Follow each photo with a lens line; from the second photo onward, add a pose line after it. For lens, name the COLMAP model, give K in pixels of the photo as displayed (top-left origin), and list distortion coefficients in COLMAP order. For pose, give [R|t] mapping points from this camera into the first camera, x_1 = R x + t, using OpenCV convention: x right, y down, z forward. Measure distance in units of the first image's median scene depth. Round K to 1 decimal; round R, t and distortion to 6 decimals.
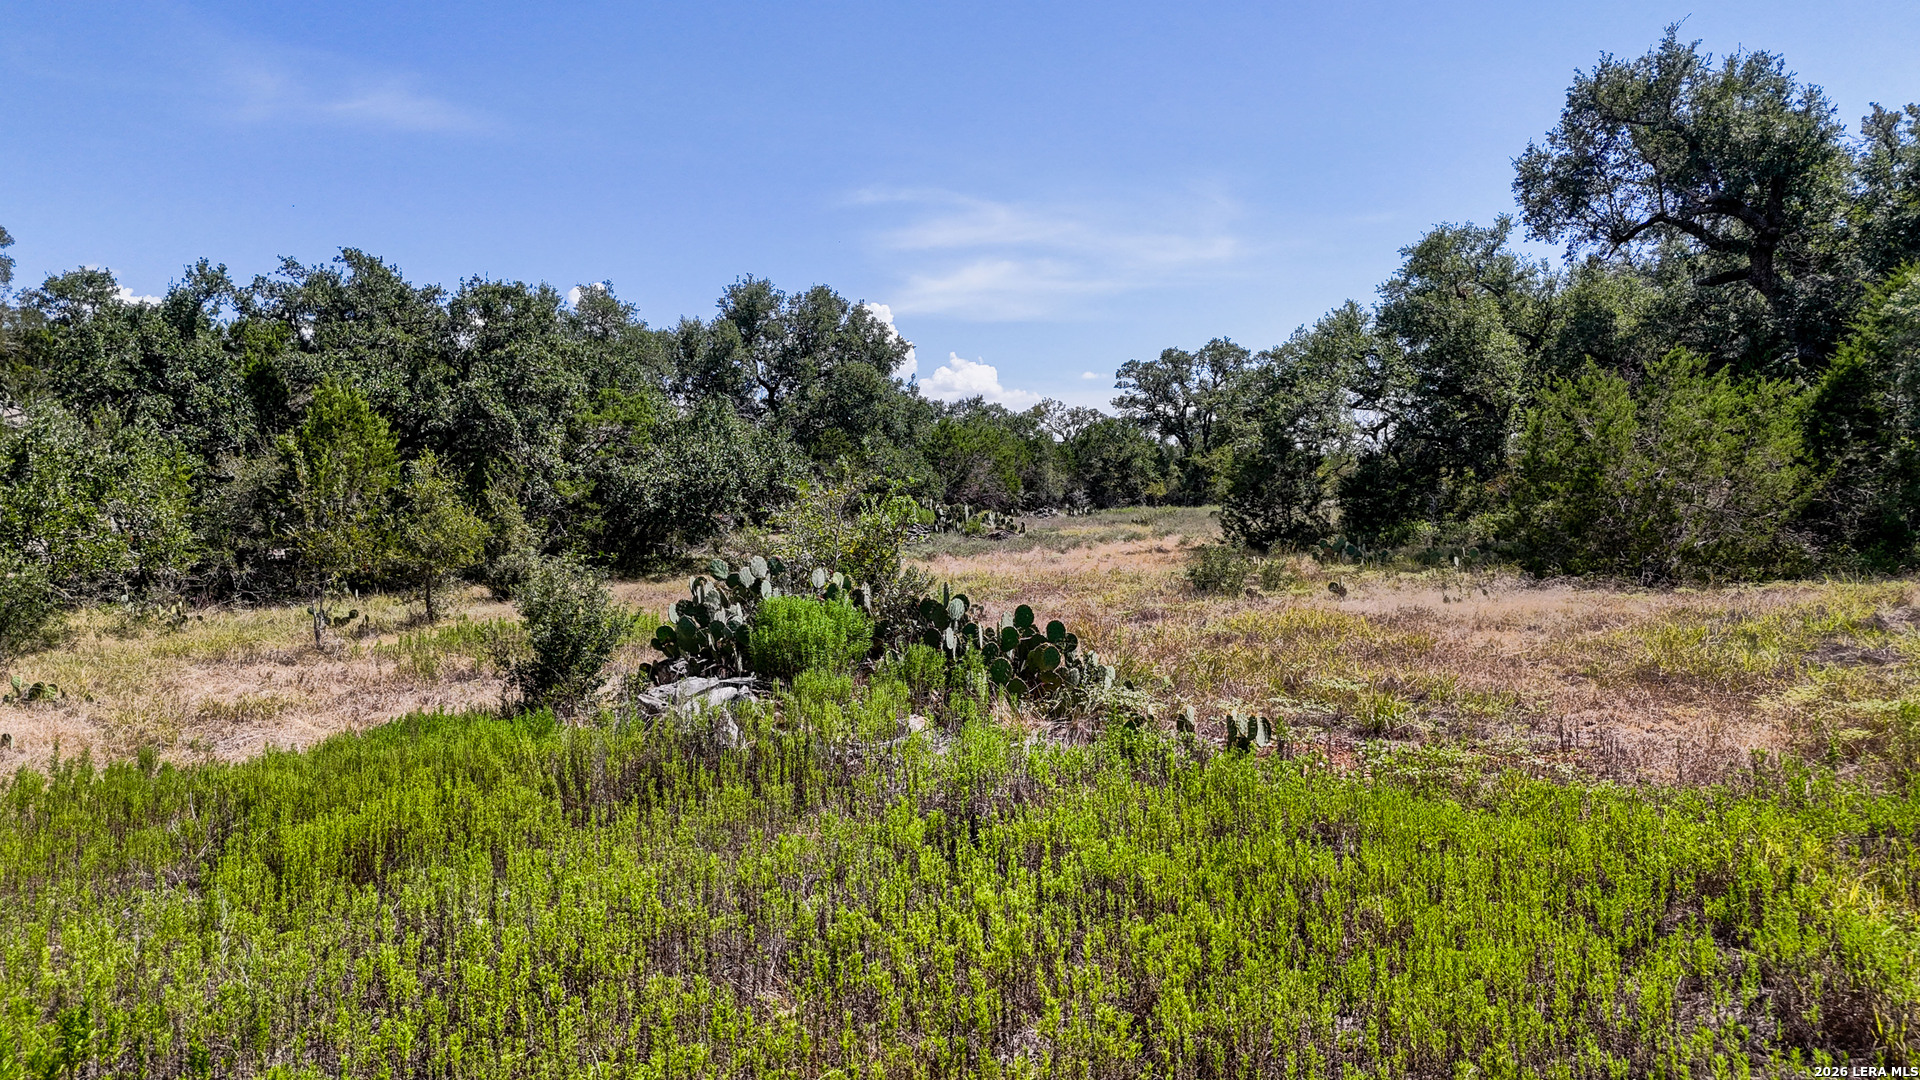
lens RADIAL K [[1402.5, 0, 960.0], [0, 1402.5, 540.0], [0, 0, 1]] dist [0.201022, -0.250109]
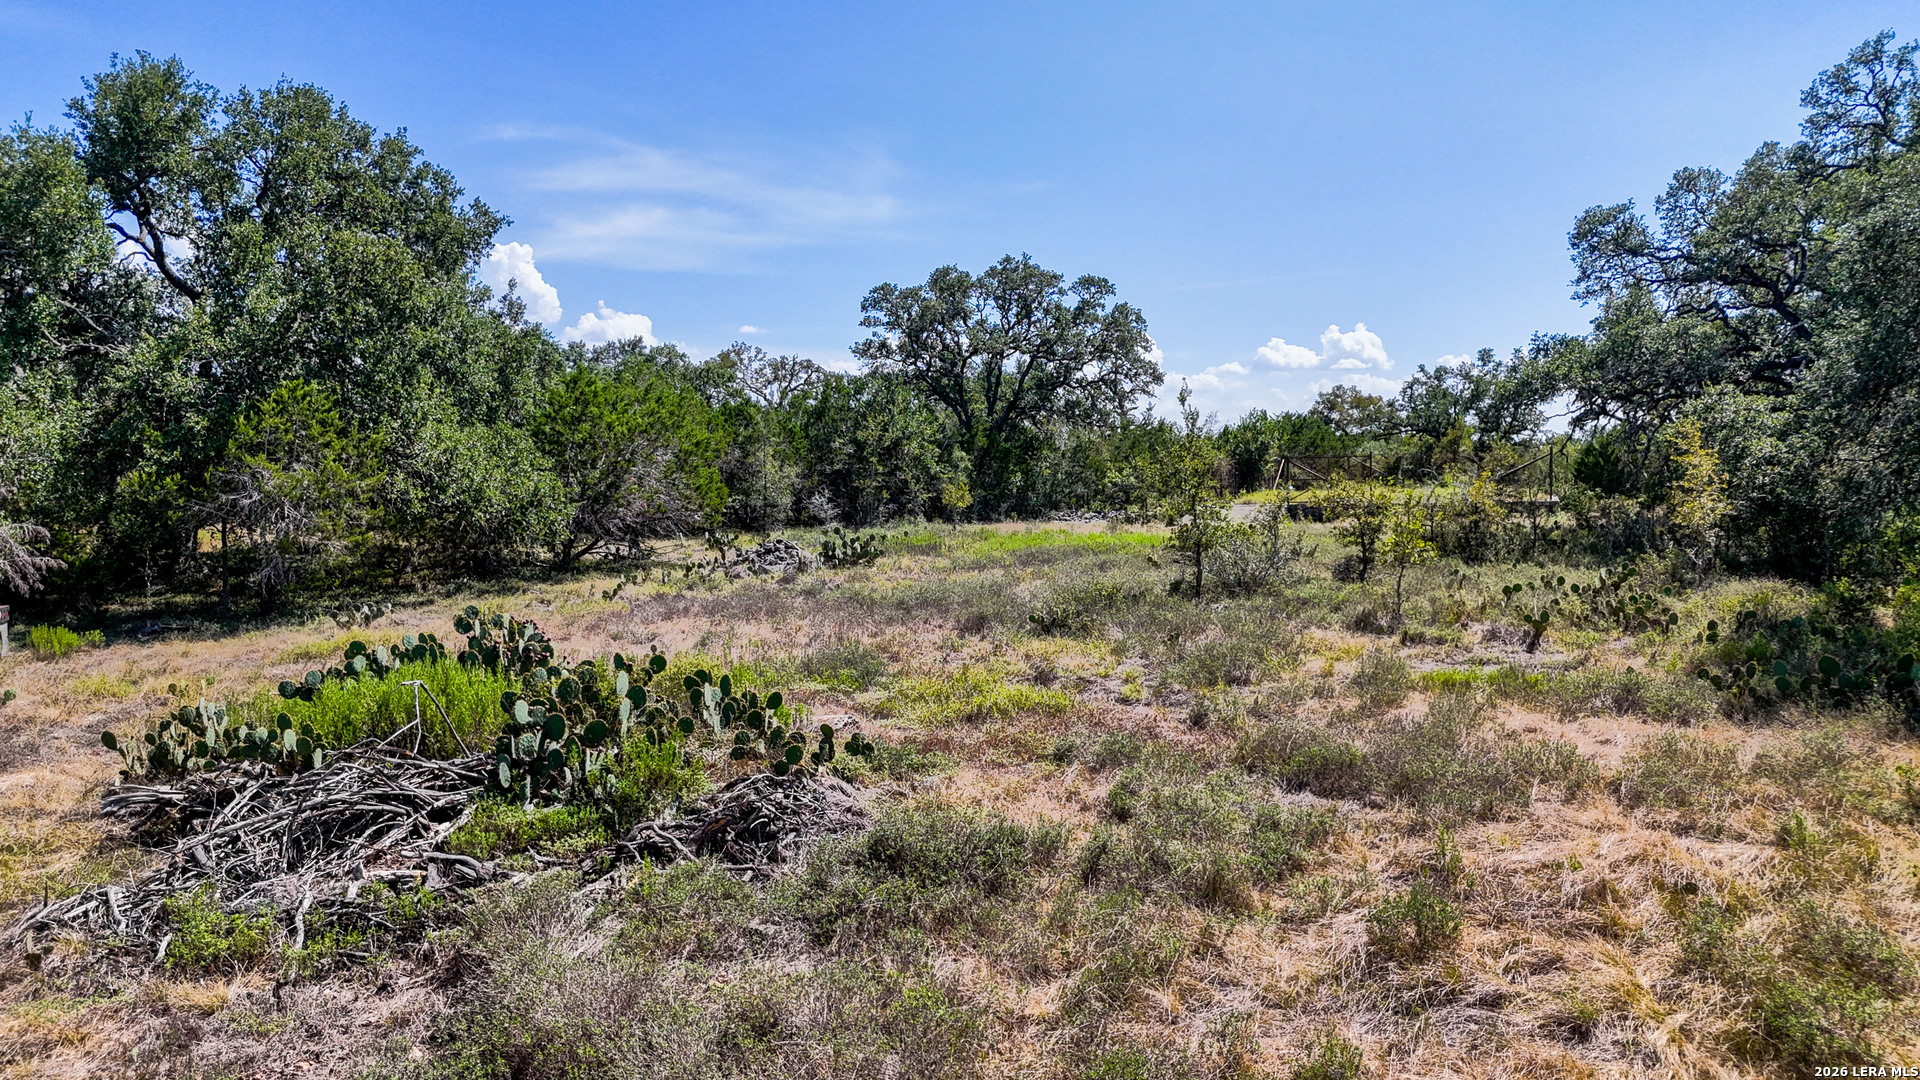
lens RADIAL K [[1419.4, 0, 974.8], [0, 1419.4, 546.7], [0, 0, 1]] dist [0.053353, -0.039677]
pose [[0.969385, -0.007950, 0.245416, 0.001956], [-0.000315, 0.999435, 0.033619, -0.032708], [-0.245544, -0.032667, 0.968835, 0.395348]]
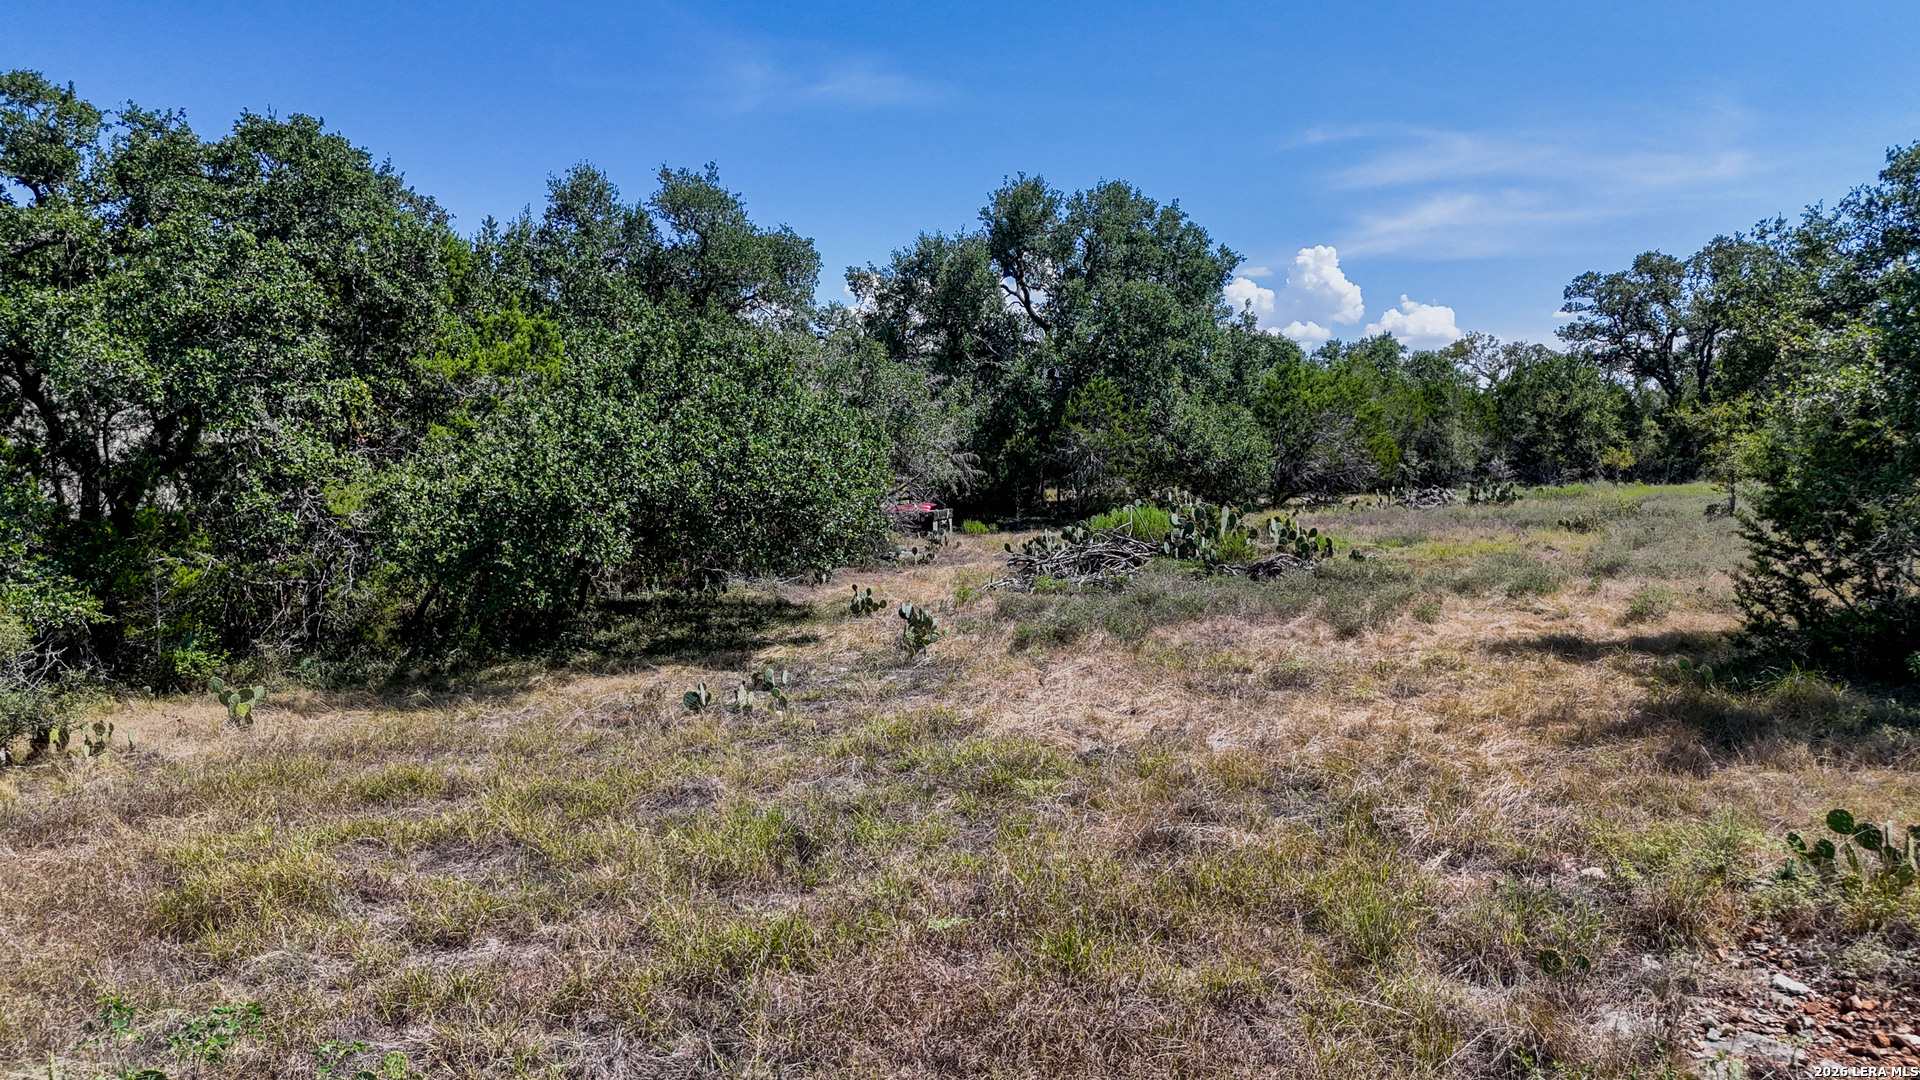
lens RADIAL K [[1419.4, 0, 974.8], [0, 1419.4, 546.7], [0, 0, 1]] dist [0.053353, -0.039677]
pose [[0.956658, 0.013701, -0.290891, 0.041550], [-0.002972, 0.999300, 0.037293, -0.016733], [0.291198, -0.034812, 0.956029, 0.235649]]
